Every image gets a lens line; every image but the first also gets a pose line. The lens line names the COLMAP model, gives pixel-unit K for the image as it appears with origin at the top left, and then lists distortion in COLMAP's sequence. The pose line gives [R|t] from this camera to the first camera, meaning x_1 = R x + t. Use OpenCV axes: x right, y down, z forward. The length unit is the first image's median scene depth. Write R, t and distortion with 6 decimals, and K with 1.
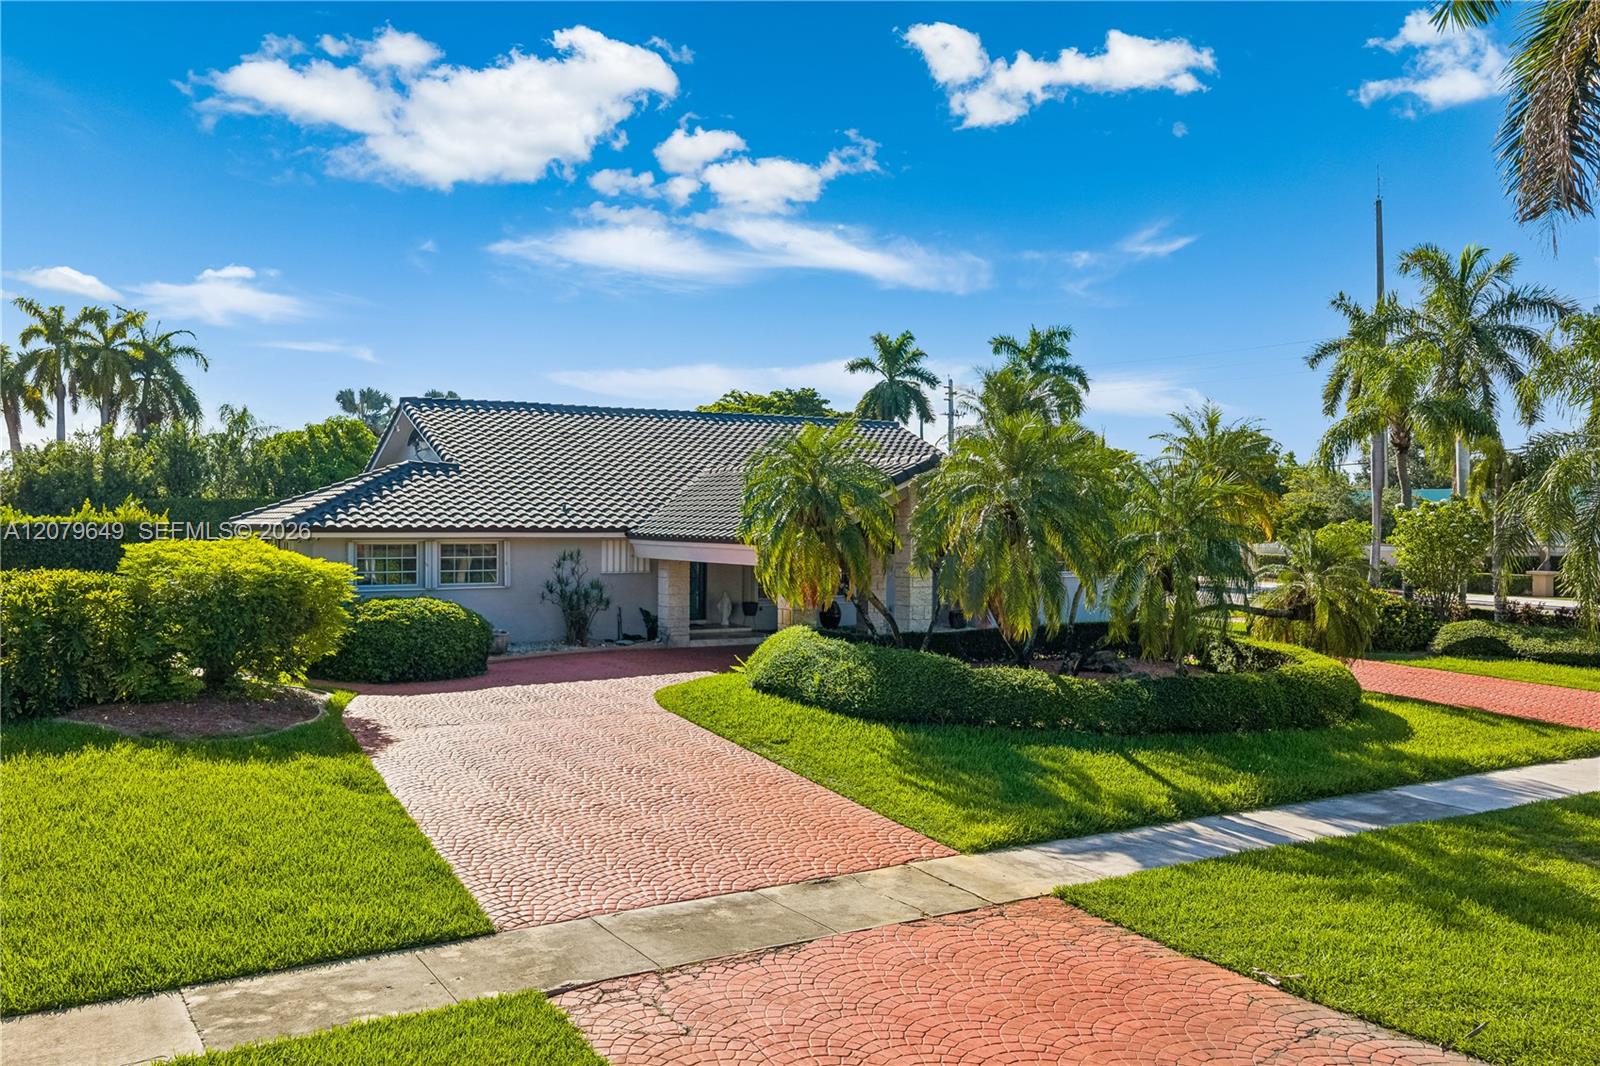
lens RADIAL K [[1338.4, 0, 800.0], [0, 1338.4, 533.0], [0, 0, 1]] dist [0.004601, -0.019172]
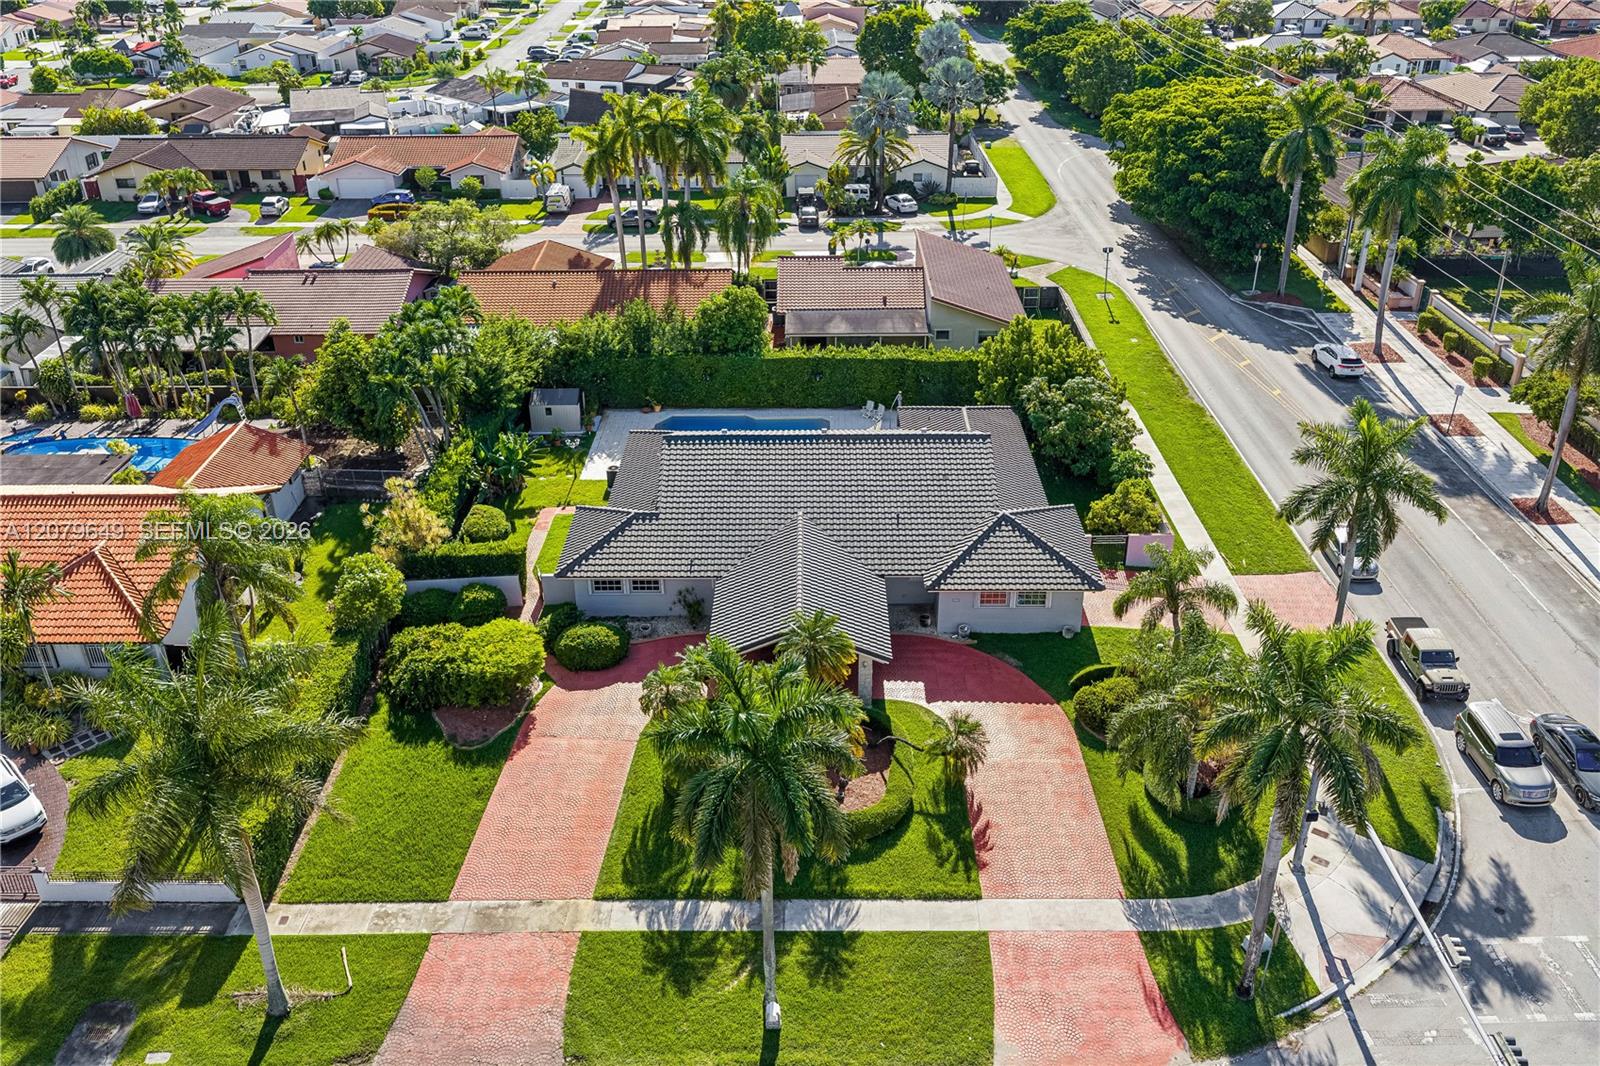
lens RADIAL K [[1328.2, 0, 800.0], [0, 1328.2, 533.0], [0, 0, 1]] dist [0.021697, -0.051836]
pose [[0.852929, 0.239345, -0.463925, 2.499087], [0.006667, 0.883632, 0.468134, -2.805081], [0.521985, -0.402378, 0.752080, -1.139821]]
